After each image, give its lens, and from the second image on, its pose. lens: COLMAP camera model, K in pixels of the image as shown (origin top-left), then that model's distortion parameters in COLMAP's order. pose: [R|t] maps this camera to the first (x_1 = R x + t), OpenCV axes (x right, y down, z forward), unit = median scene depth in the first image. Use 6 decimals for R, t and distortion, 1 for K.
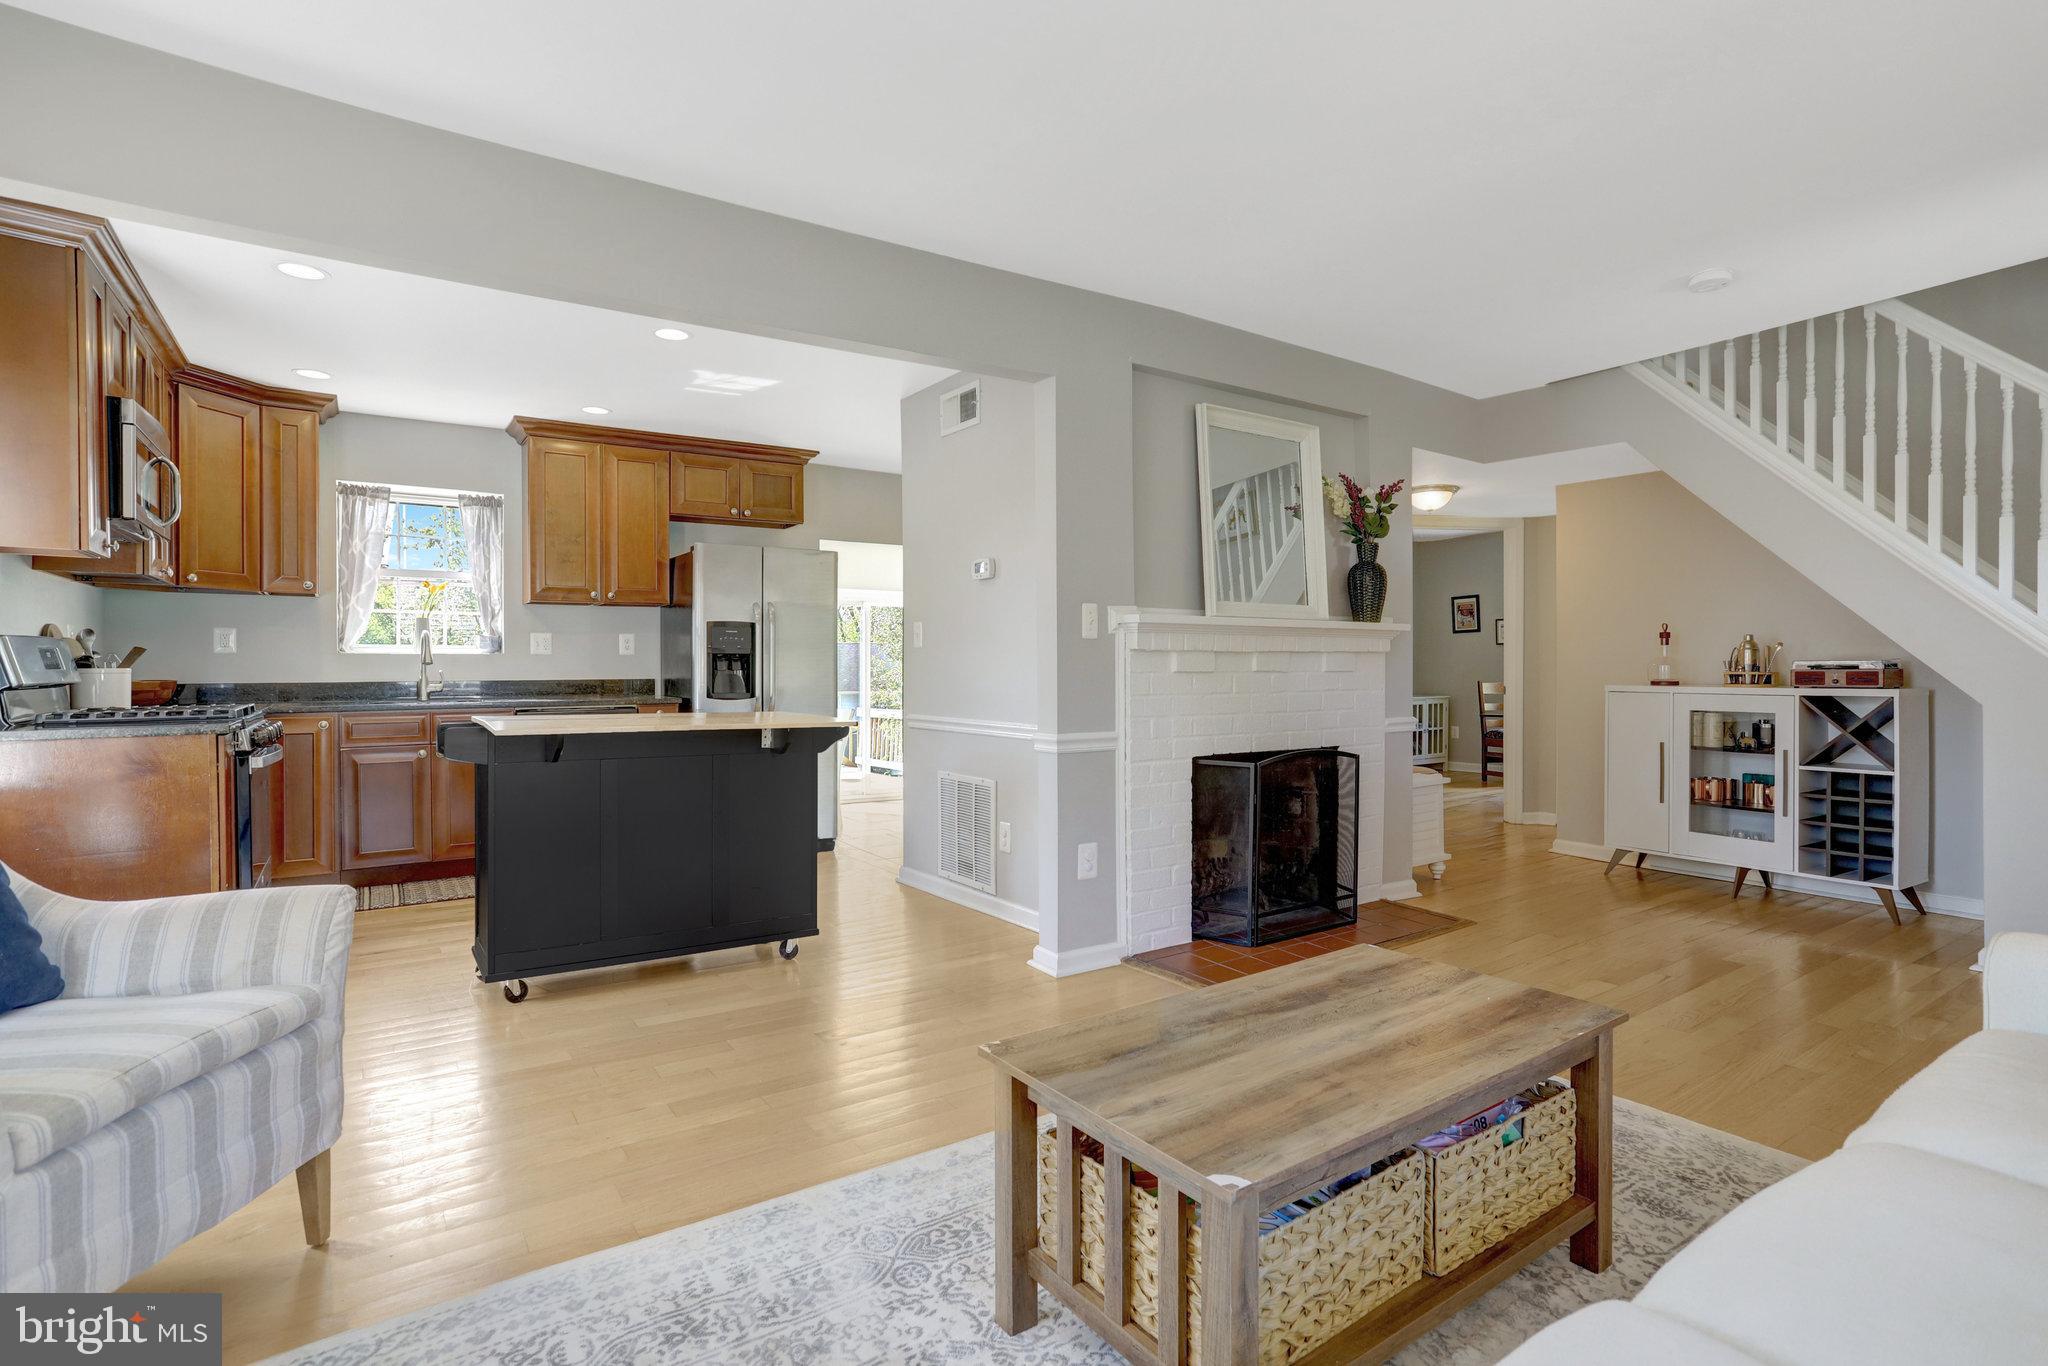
lens RADIAL K [[1012.0, 0, 1021.1], [0, 1012.0, 666.3], [0, 0, 1]] dist [-0.003813, -0.000116]
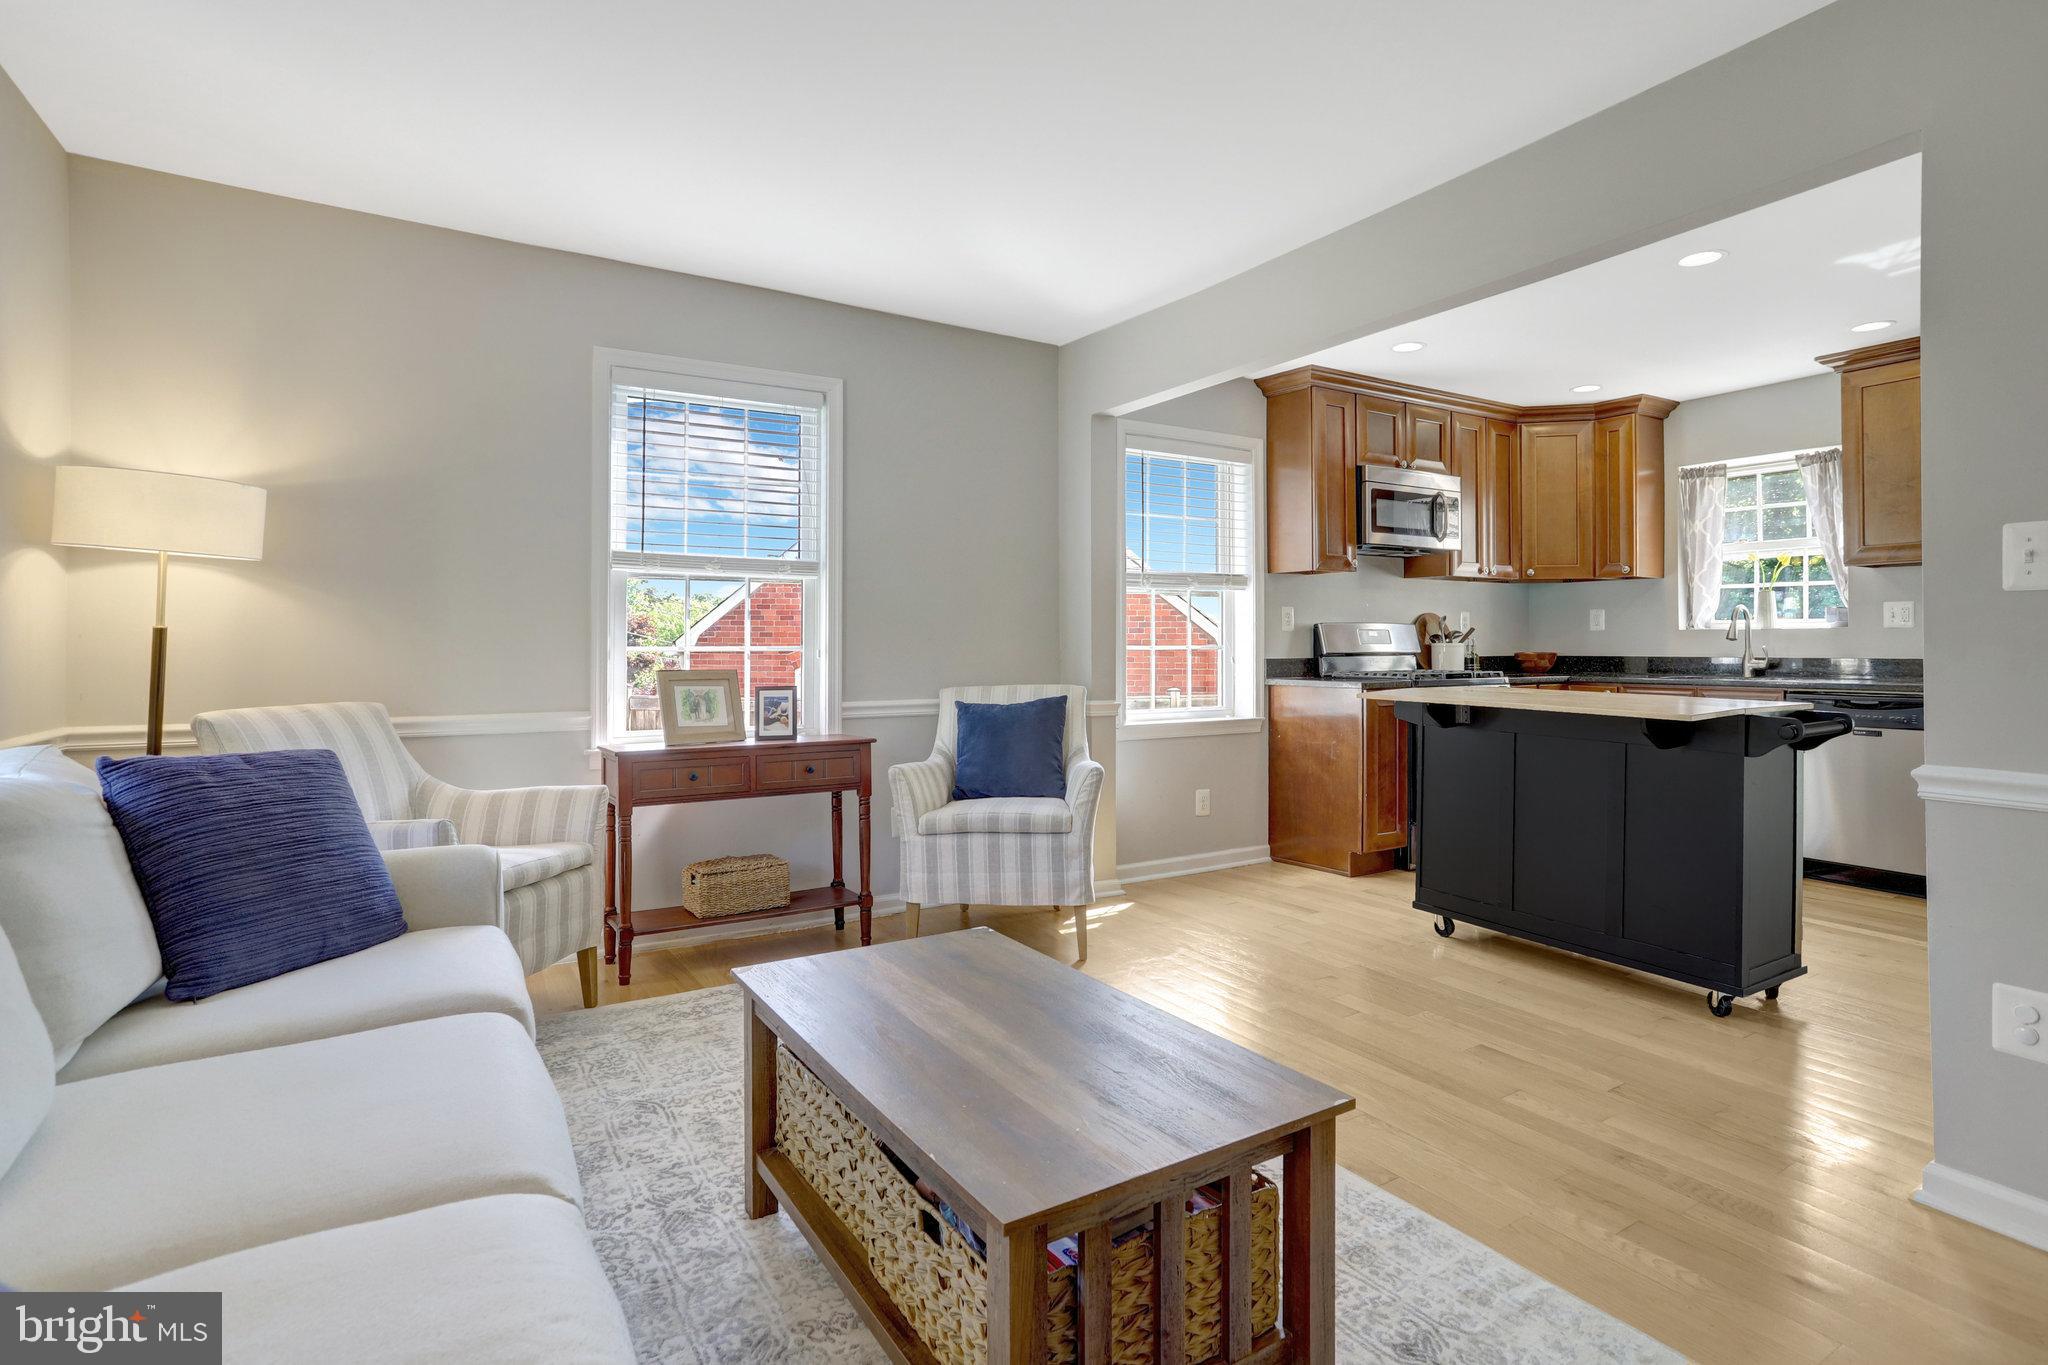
lens RADIAL K [[1016.0, 0, 1030.8], [0, 1016.0, 638.9], [0, 0, 1]] dist [-0.047878, 0.031869]
pose [[-0.035153, -0.002886, -0.999378, 0.383430], [-0.000899, 0.999996, -0.002856, 0.000326], [0.999382, 0.000798, -0.035155, 0.343512]]
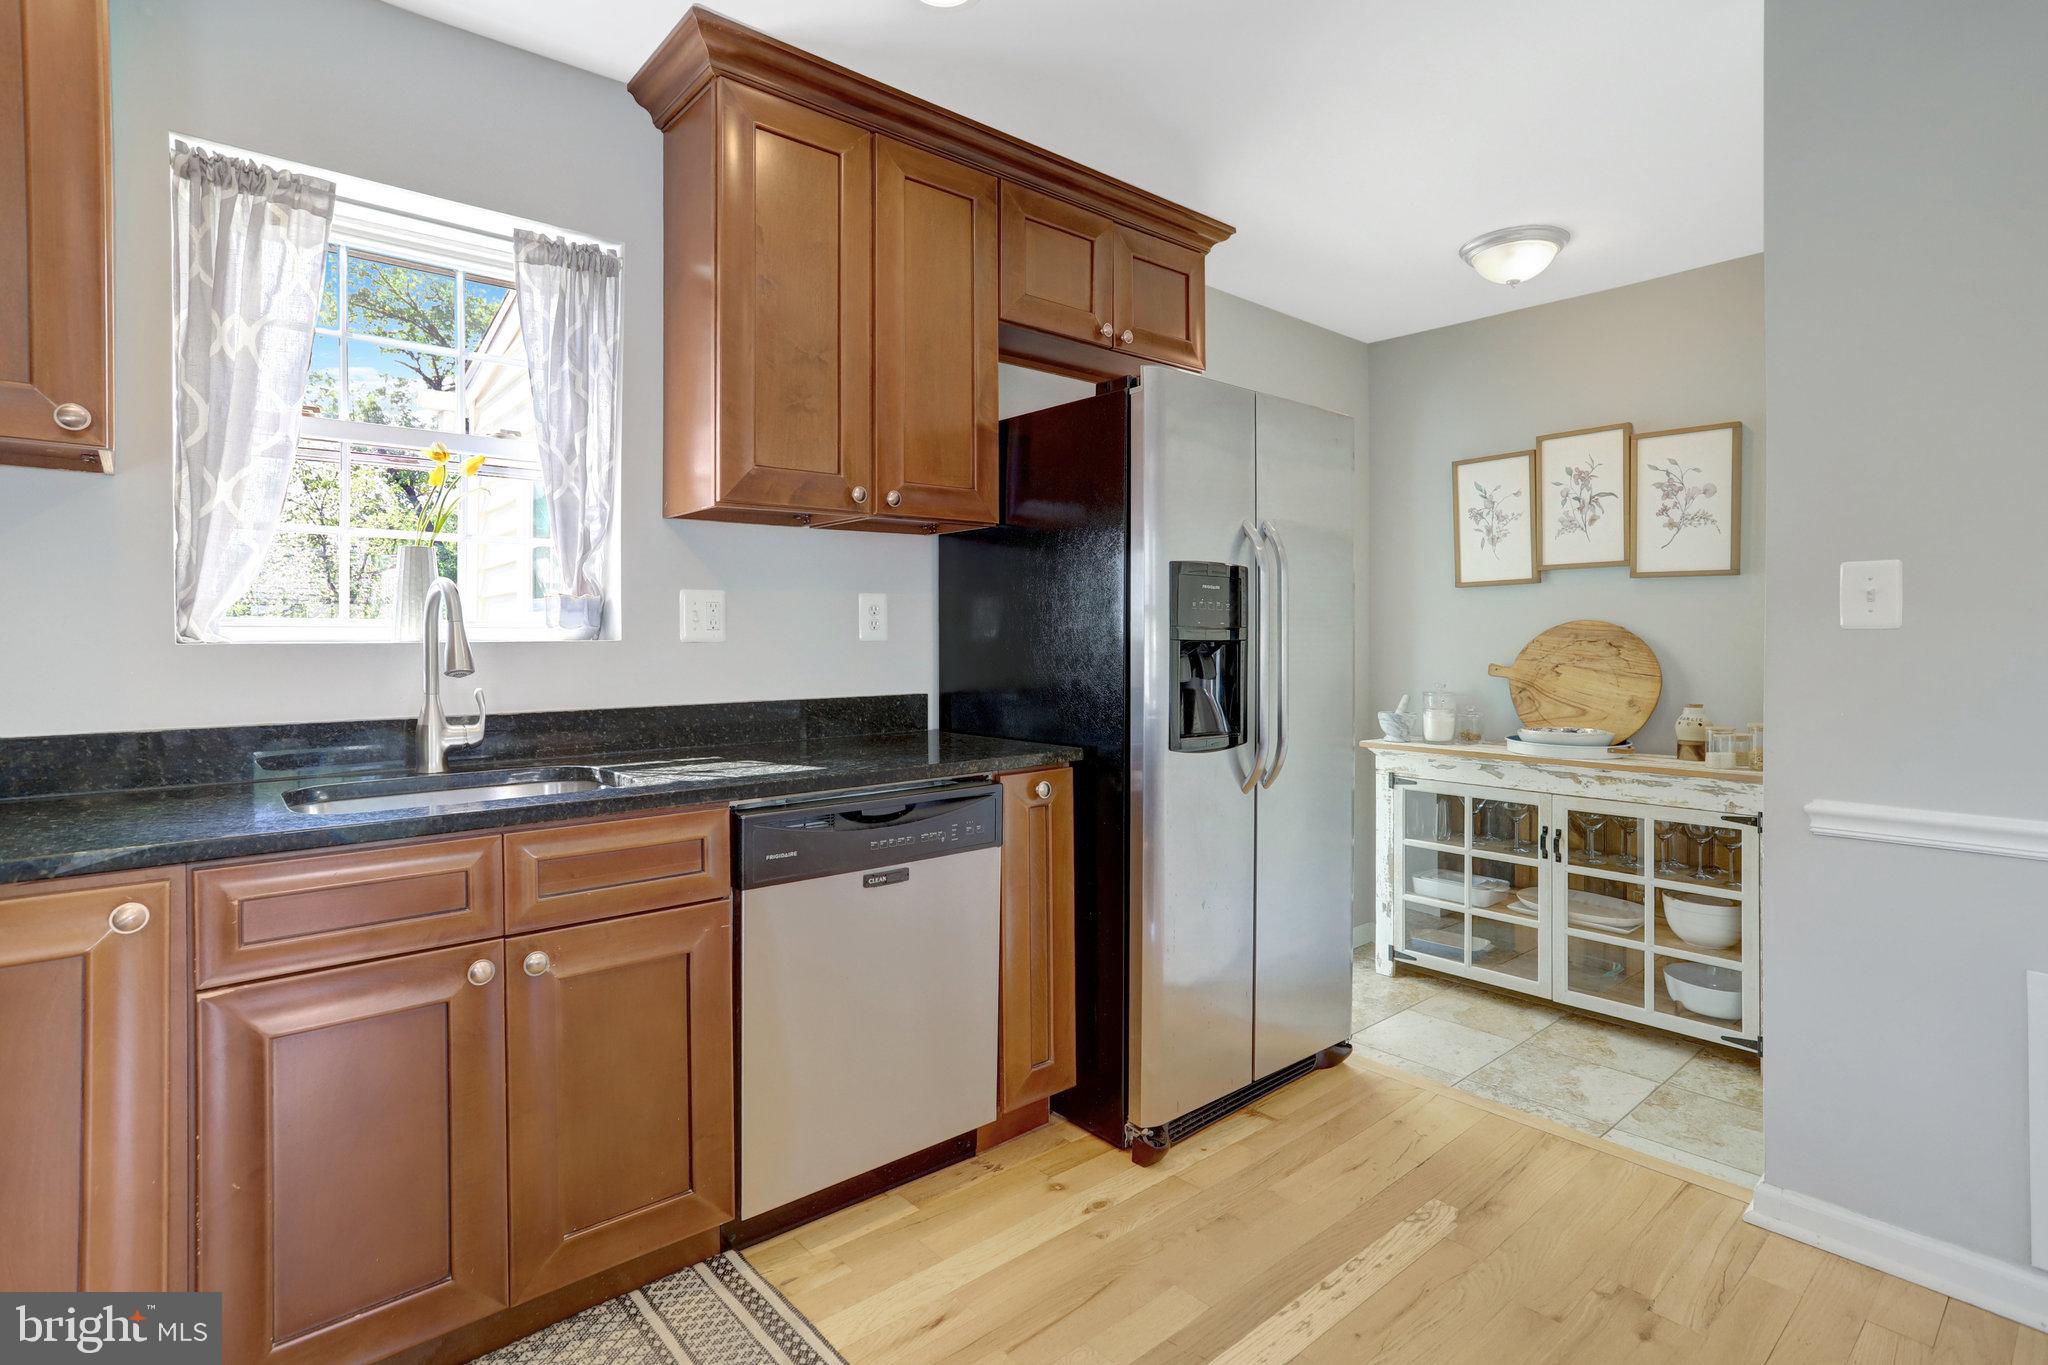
lens RADIAL K [[1016.0, 0, 1030.8], [0, 1016.0, 638.9], [0, 0, 1]] dist [-0.047878, 0.031869]
pose [[0.992358, -0.000511, 0.123394, -0.417139], [0.000515, 1.000000, -0.000006, -0.013747], [-0.123394, 0.000069, 0.992358, 0.608888]]
